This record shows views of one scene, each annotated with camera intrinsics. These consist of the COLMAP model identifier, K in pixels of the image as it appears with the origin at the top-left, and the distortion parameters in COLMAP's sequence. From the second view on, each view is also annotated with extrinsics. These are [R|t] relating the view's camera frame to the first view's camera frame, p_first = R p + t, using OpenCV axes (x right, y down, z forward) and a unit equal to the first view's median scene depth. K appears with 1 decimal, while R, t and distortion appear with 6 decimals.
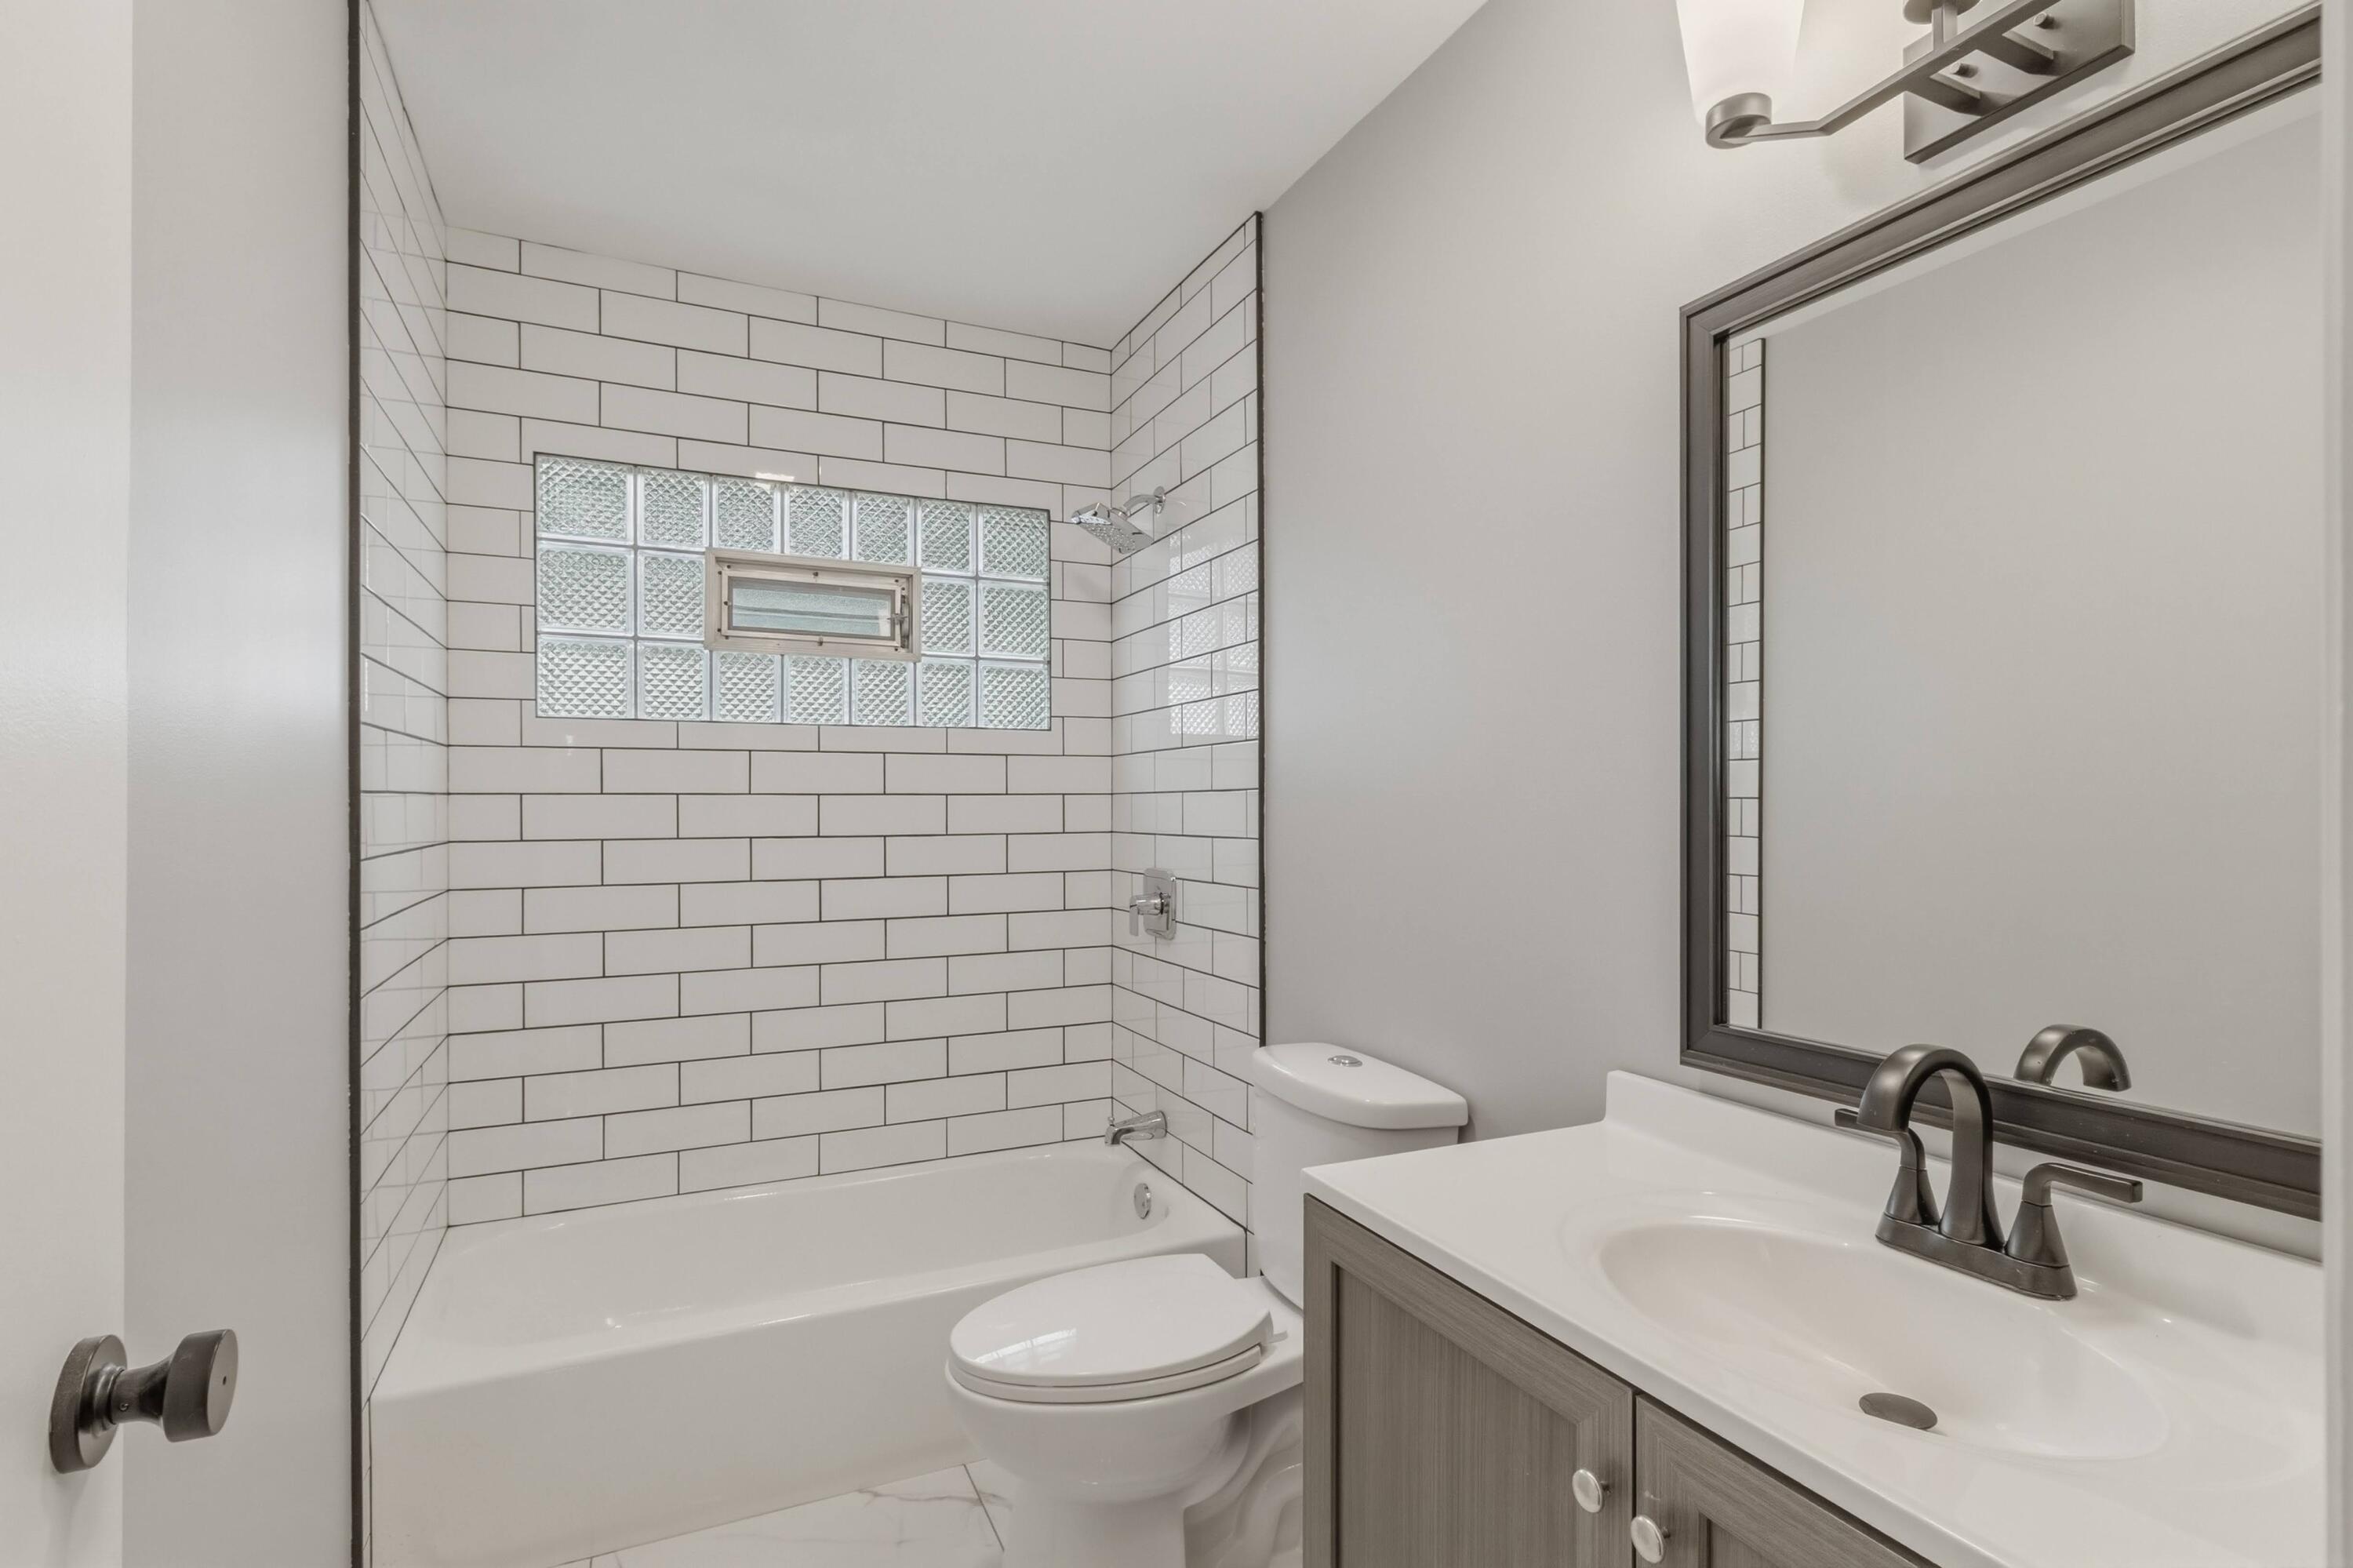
lens RADIAL K [[1063.8, 0, 1176.5], [0, 1063.8, 784.0], [0, 0, 1]] dist [0.010146, 0.000086]
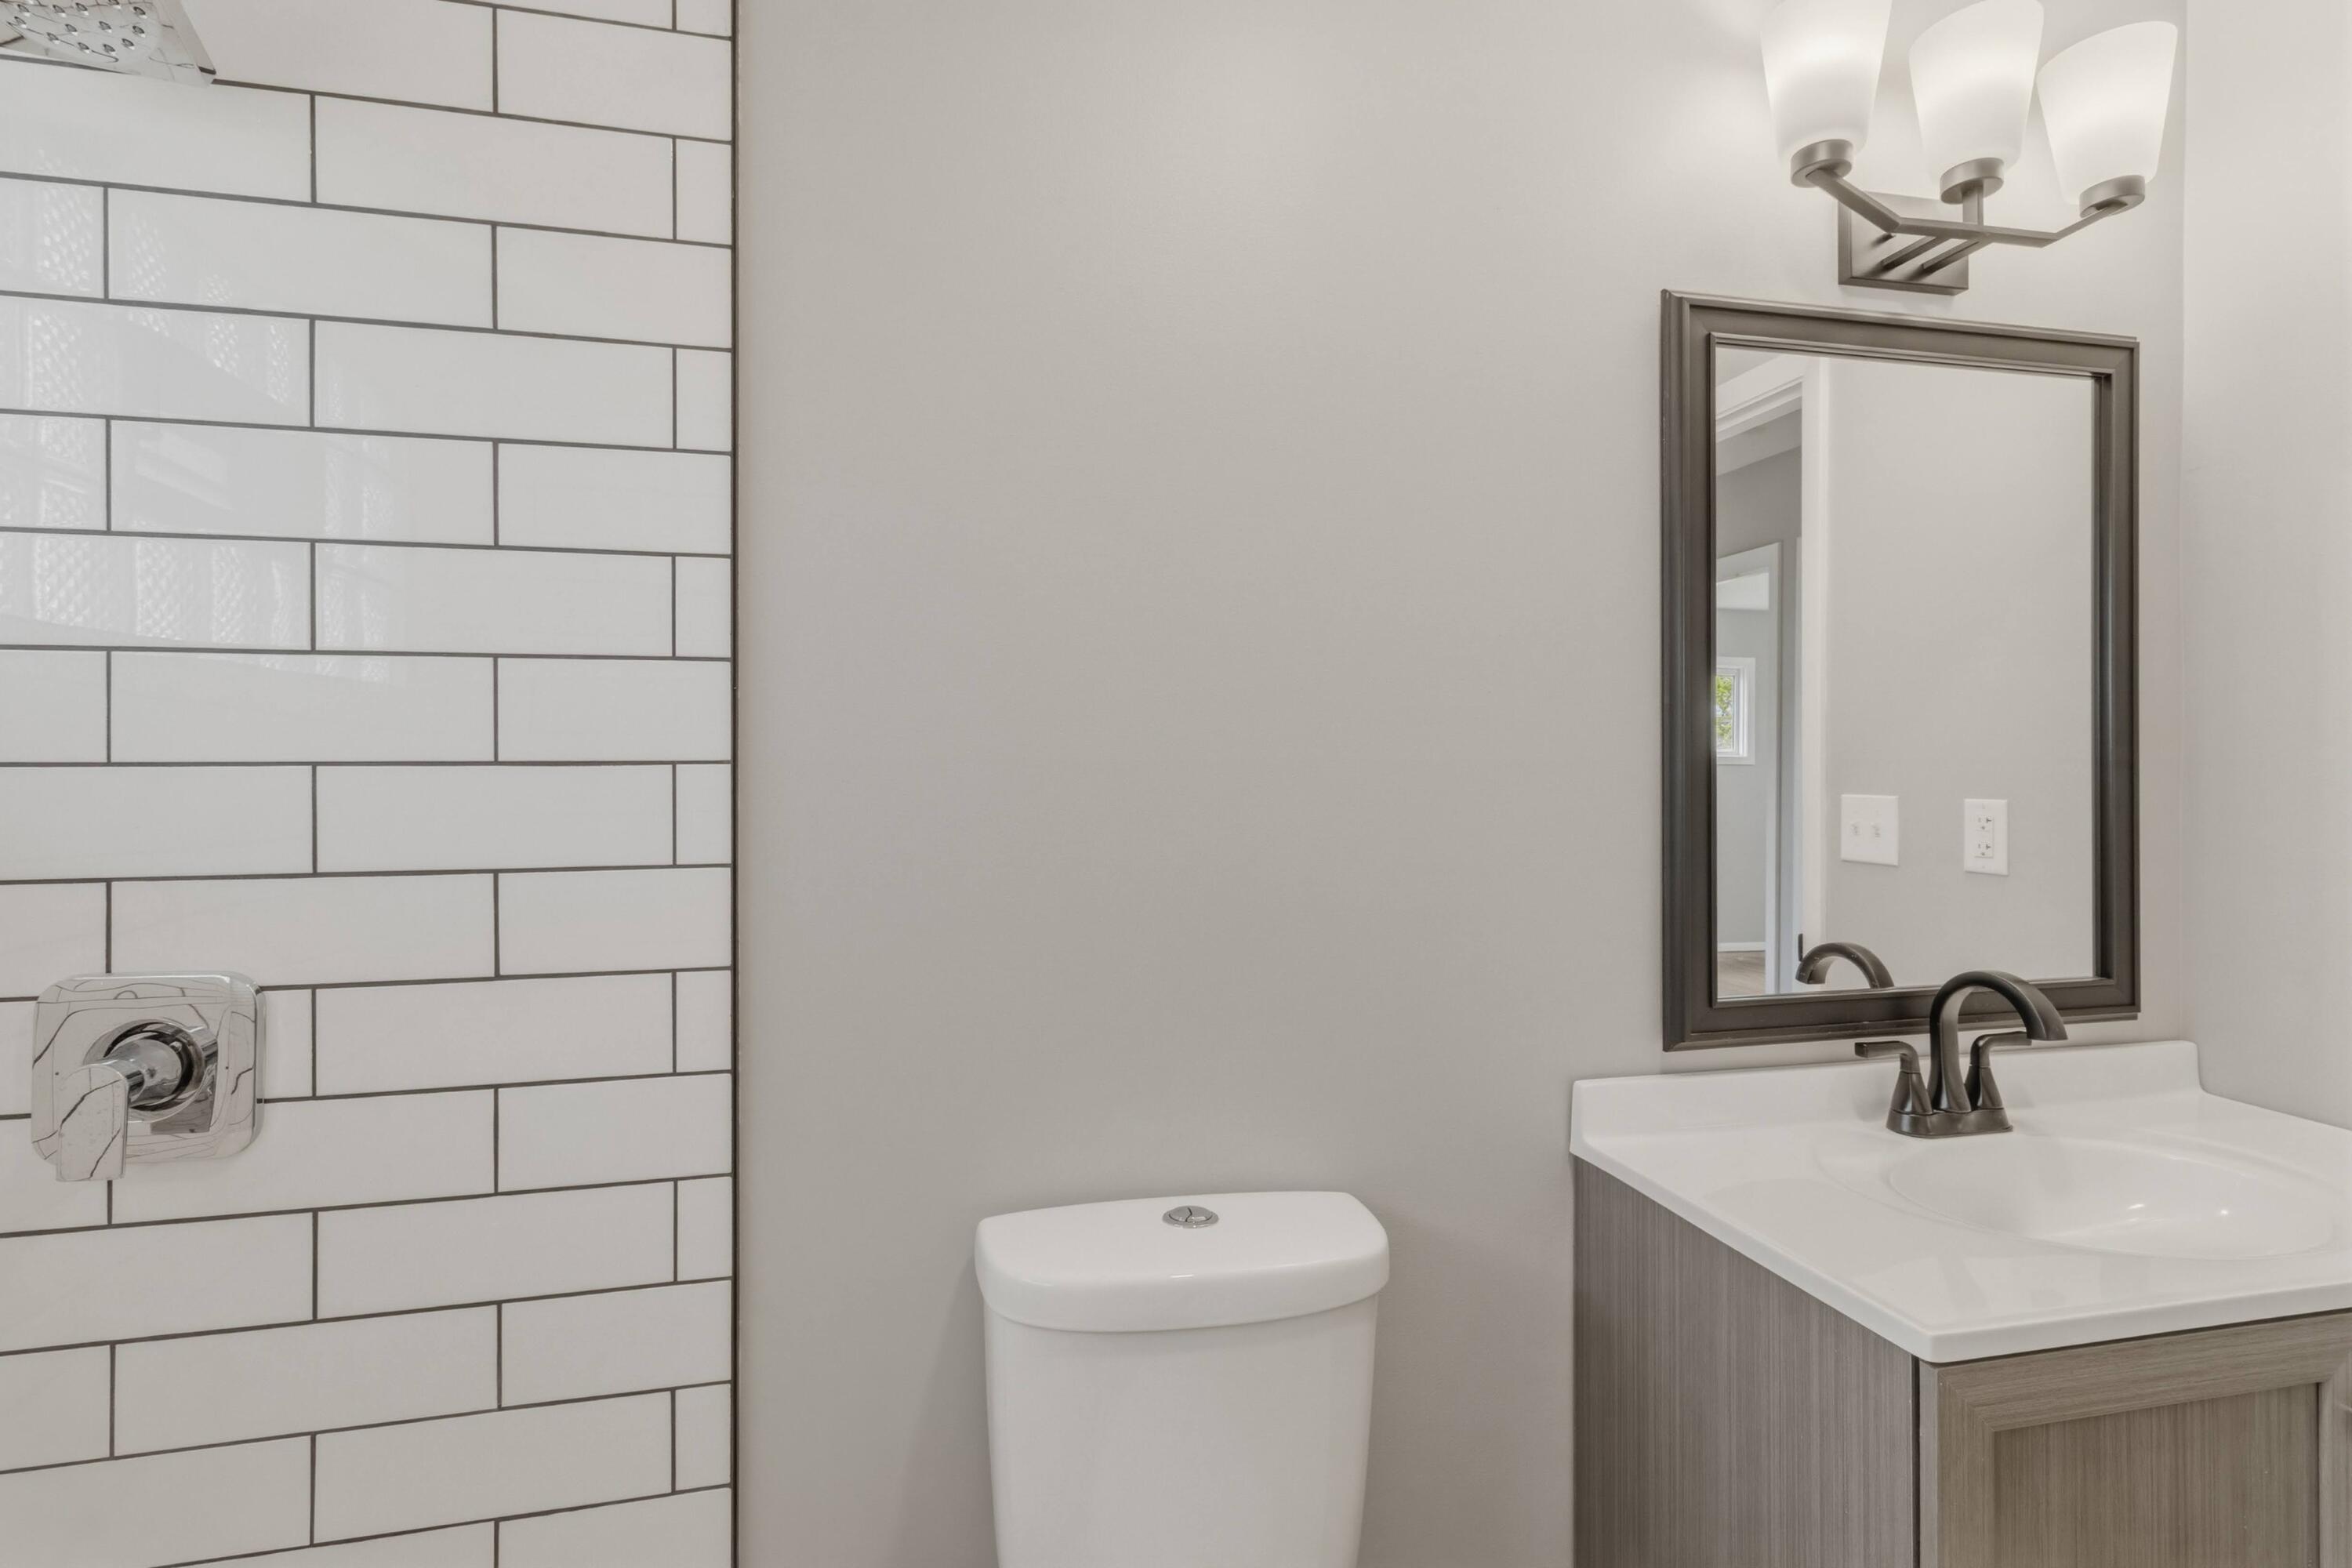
lens RADIAL K [[1063.3, 0, 1176.0], [0, 1063.3, 784.0], [0, 0, 1]] dist [0.010146, 0.000086]
pose [[0.246733, 0.003514, 0.969077, -0.764861], [-0.014597, 0.999893, 0.000091, 0.023333], [-0.968974, -0.014168, 0.246758, 1.506139]]
